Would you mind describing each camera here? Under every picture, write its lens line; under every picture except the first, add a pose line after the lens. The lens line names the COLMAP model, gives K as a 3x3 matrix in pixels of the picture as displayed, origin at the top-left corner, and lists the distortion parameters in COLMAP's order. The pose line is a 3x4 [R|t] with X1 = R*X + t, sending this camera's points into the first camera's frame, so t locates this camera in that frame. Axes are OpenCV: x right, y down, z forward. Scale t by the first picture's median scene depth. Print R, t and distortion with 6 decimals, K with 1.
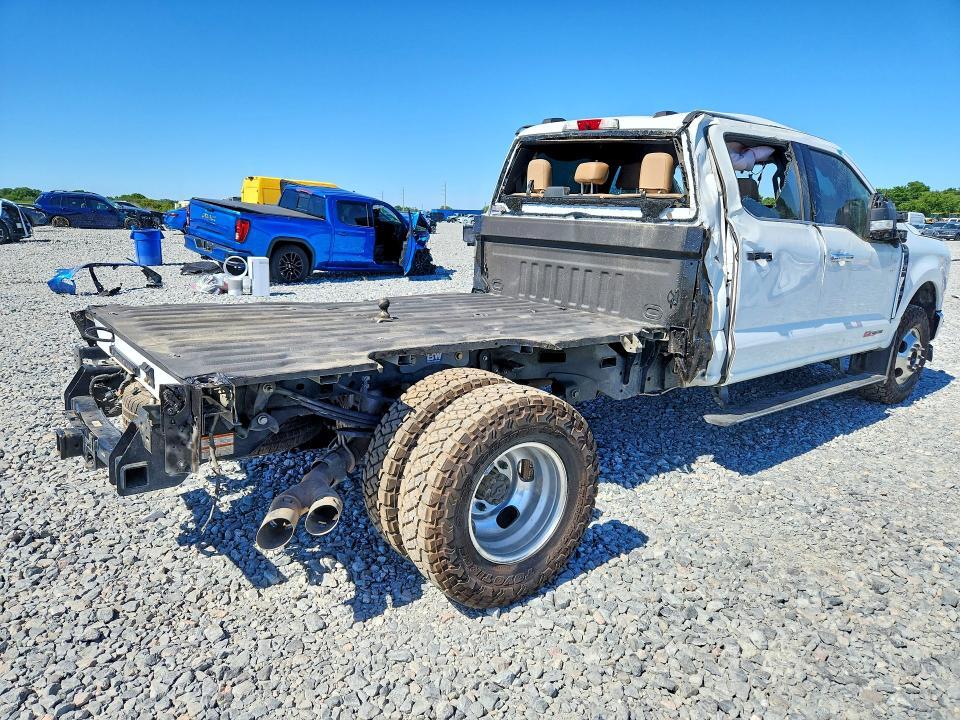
lens RADIAL K [[641.5, 0, 474.3], [0, 641.5, 361.6], [0, 0, 1]] dist [0.031153, -0.003852]
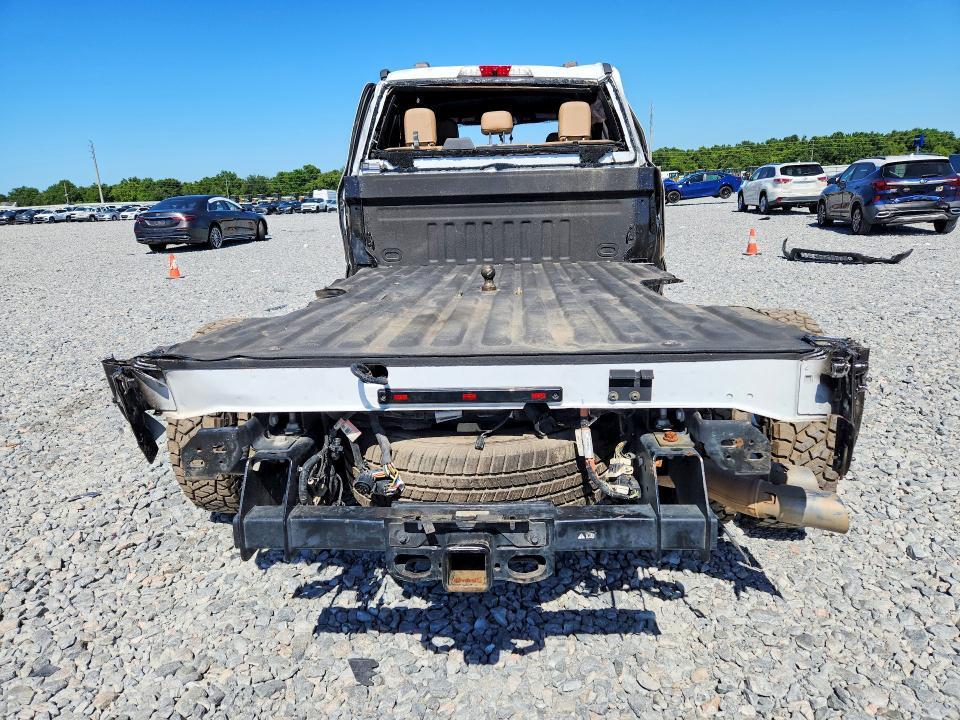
lens RADIAL K [[641.5, 0, 478.9], [0, 641.5, 354.5], [0, 0, 1]] dist [0.031153, -0.003852]
pose [[0.674072, -0.231235, 0.701539, -0.584339], [0.223574, 0.969059, 0.104592, -0.060828], [-0.704018, 0.086343, 0.704914, 0.358205]]
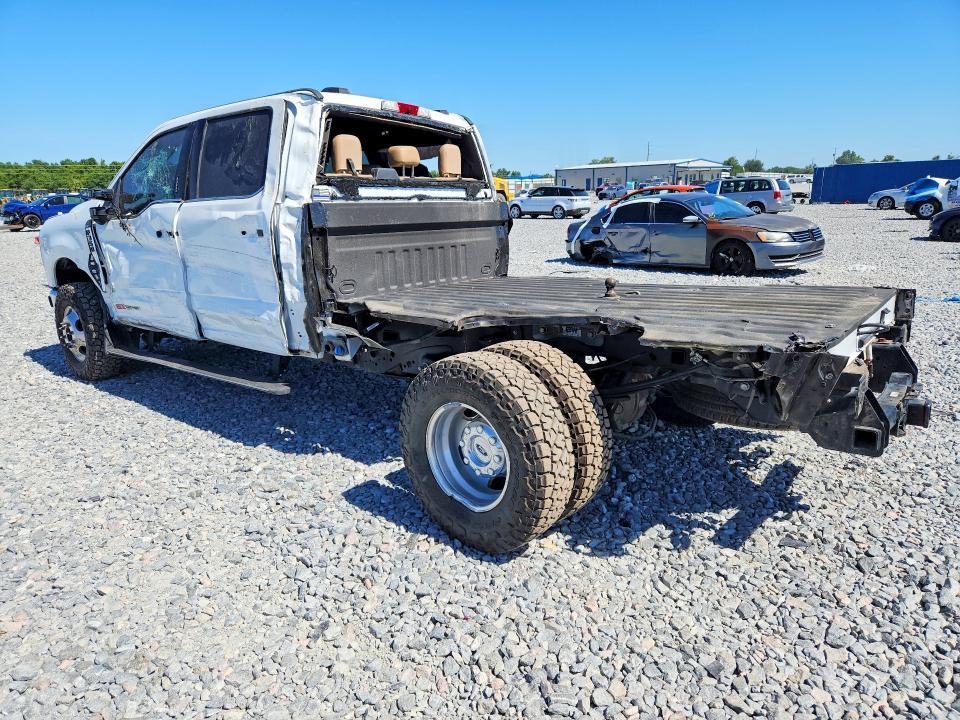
lens RADIAL K [[641.5, 0, 472.7], [0, 641.5, 364.3], [0, 0, 1]] dist [0.031153, -0.003852]
pose [[-0.213991, -0.267029, 0.939629, -0.884358], [0.234858, 0.919632, 0.314832, -0.279058], [-0.948182, 0.288051, -0.134079, 1.106461]]
